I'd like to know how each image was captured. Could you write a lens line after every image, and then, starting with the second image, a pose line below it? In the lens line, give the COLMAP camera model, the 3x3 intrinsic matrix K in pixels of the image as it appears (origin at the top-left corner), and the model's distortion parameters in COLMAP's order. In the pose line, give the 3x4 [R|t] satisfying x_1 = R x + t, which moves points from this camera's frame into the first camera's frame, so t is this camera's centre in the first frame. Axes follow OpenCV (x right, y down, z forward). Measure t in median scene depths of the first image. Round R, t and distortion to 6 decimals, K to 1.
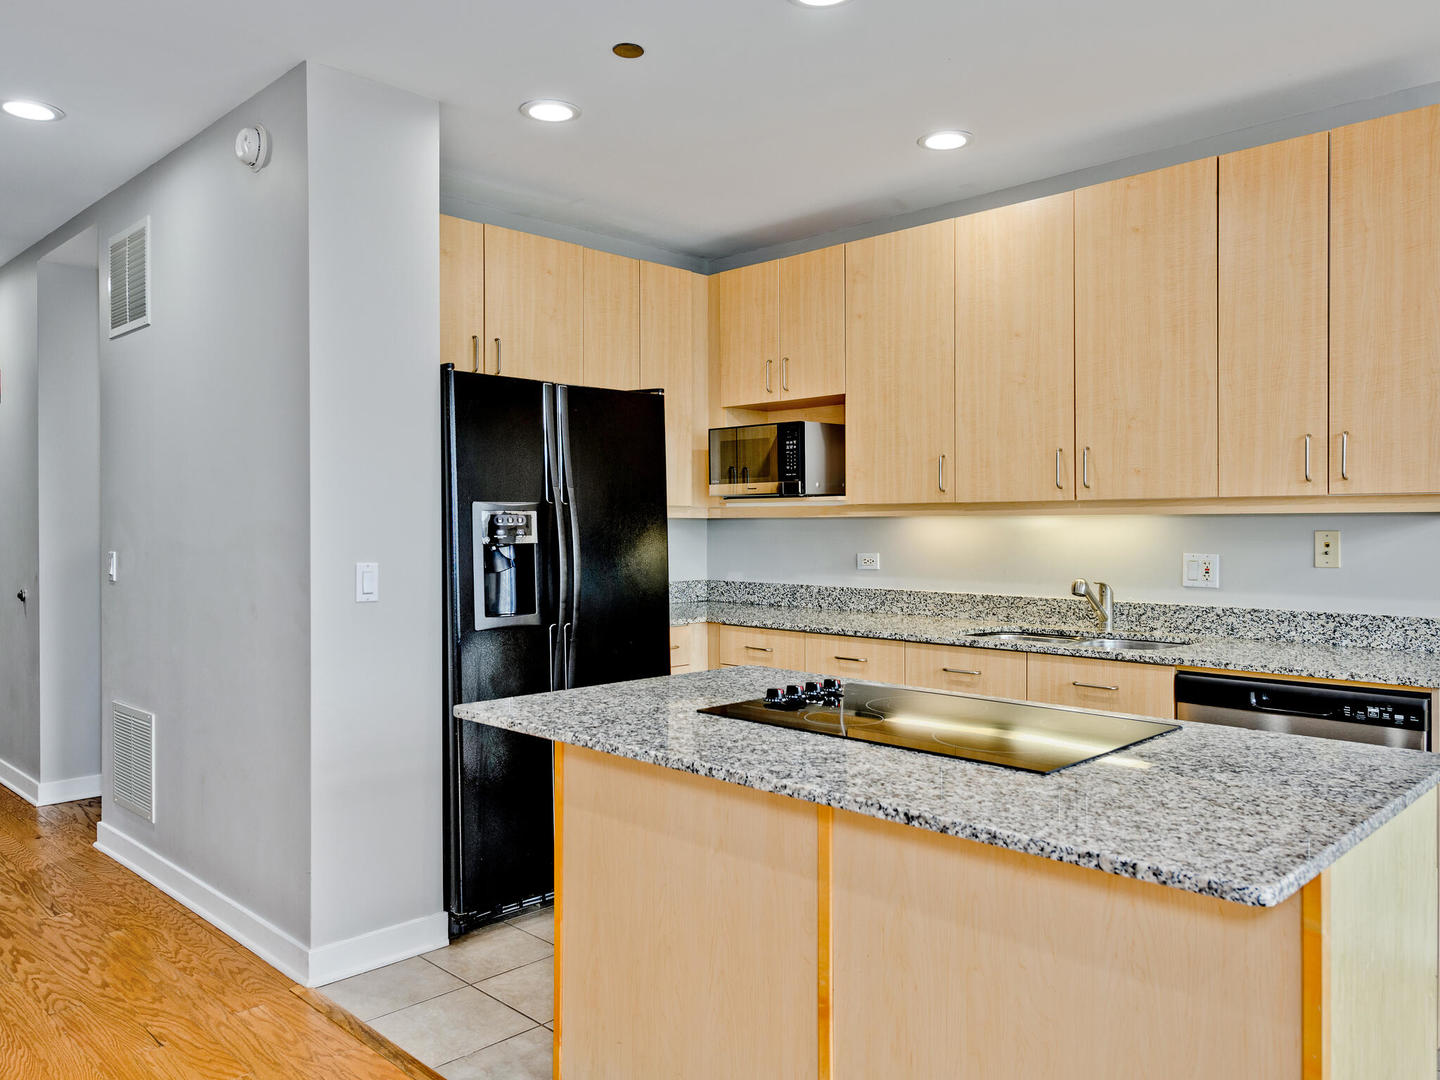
lens RADIAL K [[1082.9, 0, 720.0], [0, 1082.9, 540.0], [0, 0, 1]] dist [0.007712, 0.000101]
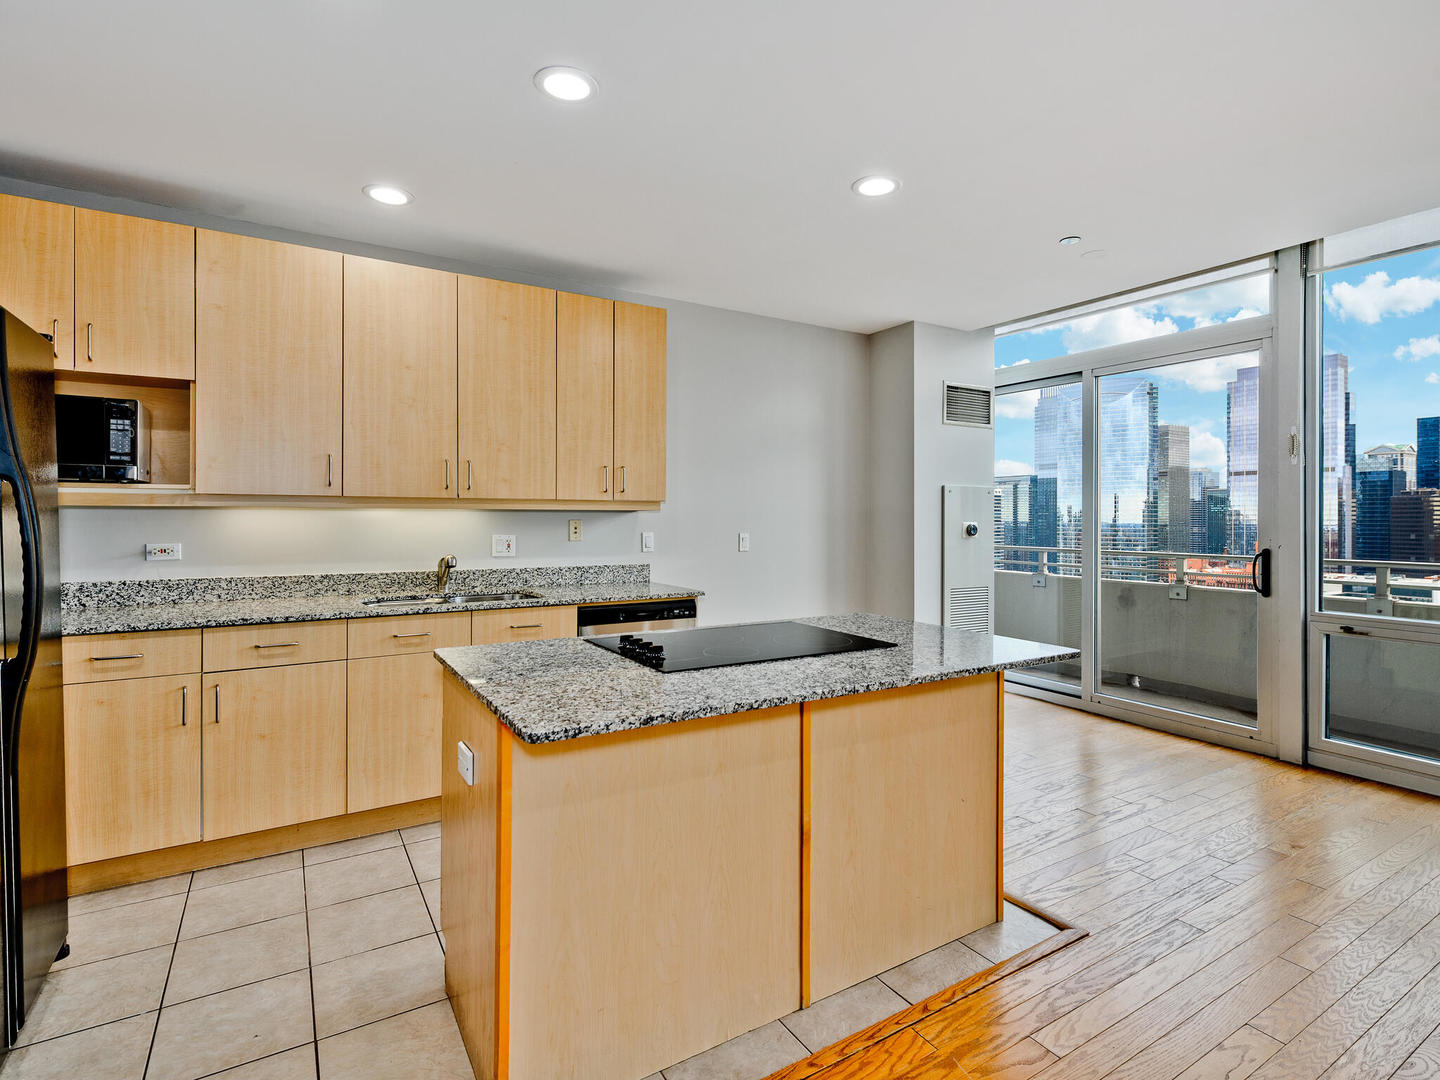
lens RADIAL K [[706.1, 0, 718.5], [0, 706.1, 516.7], [0, 0, 1]] dist [0.008057, 0.000497]
pose [[0.243078, 0.003555, 0.970000, -0.455255], [0.009215, 0.999940, -0.005974, -0.004478], [-0.969963, 0.010391, 0.243030, 0.452405]]
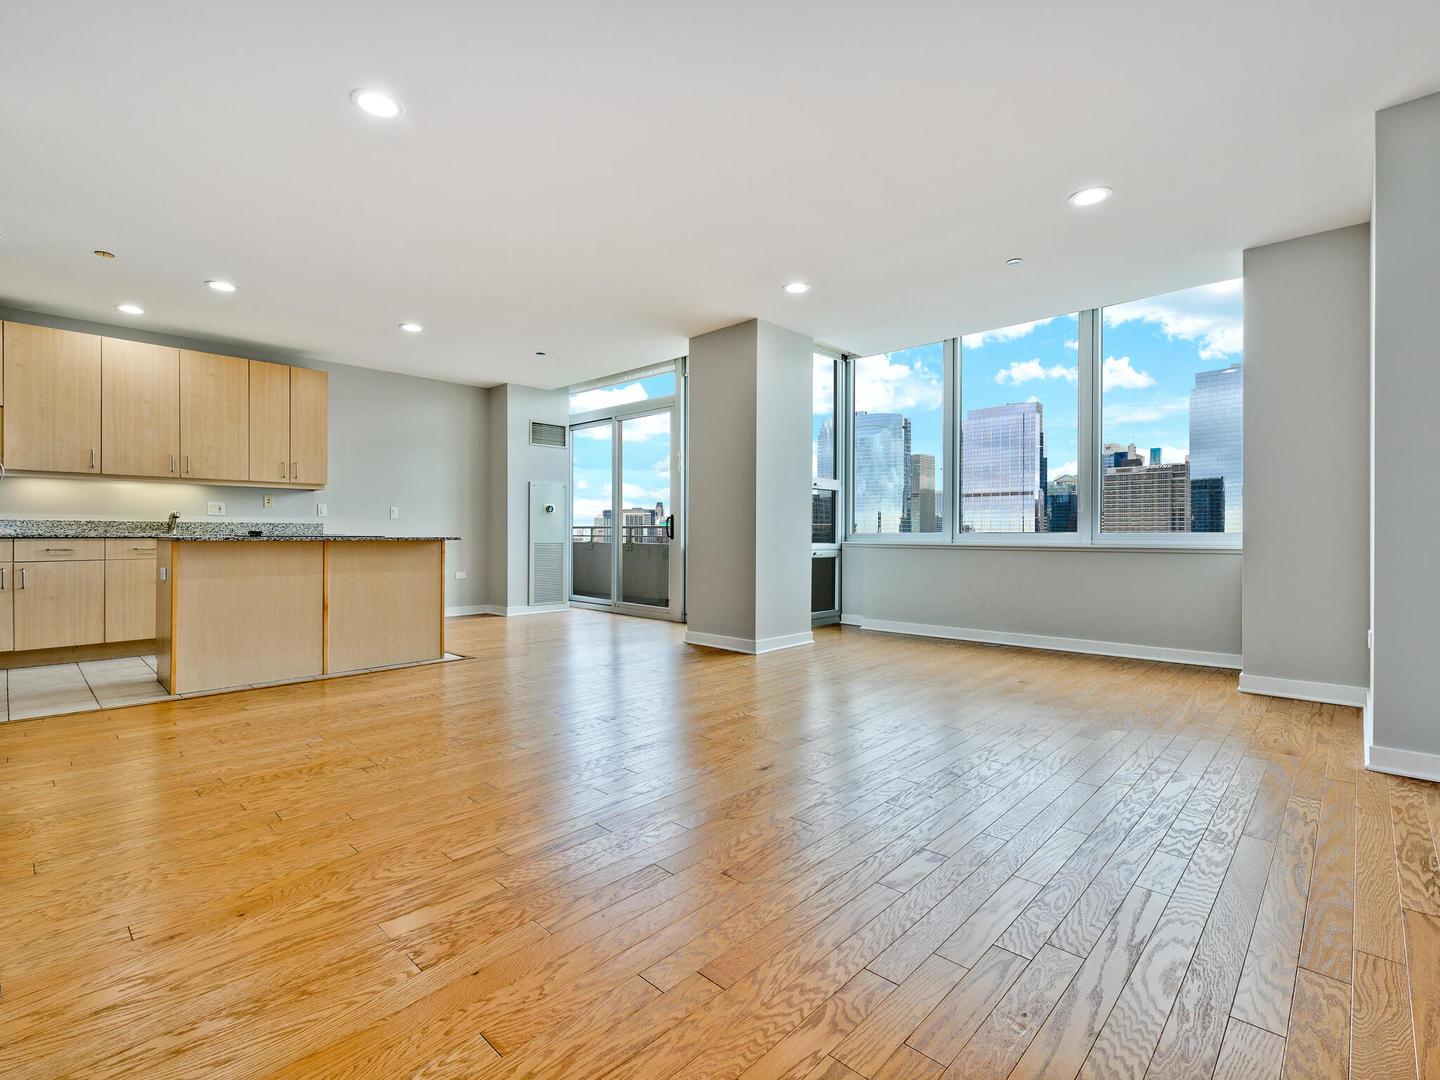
lens RADIAL K [[671.5, 0, 714.4], [0, 671.5, 533.0], [0, 0, 1]] dist [0.005475, -0.000056]
pose [[-0.010530, 0.002060, 0.999942, -1.164131], [0.011948, 0.999927, -0.001934, 0.102290], [-0.999873, 0.011927, -0.010554, -0.169249]]
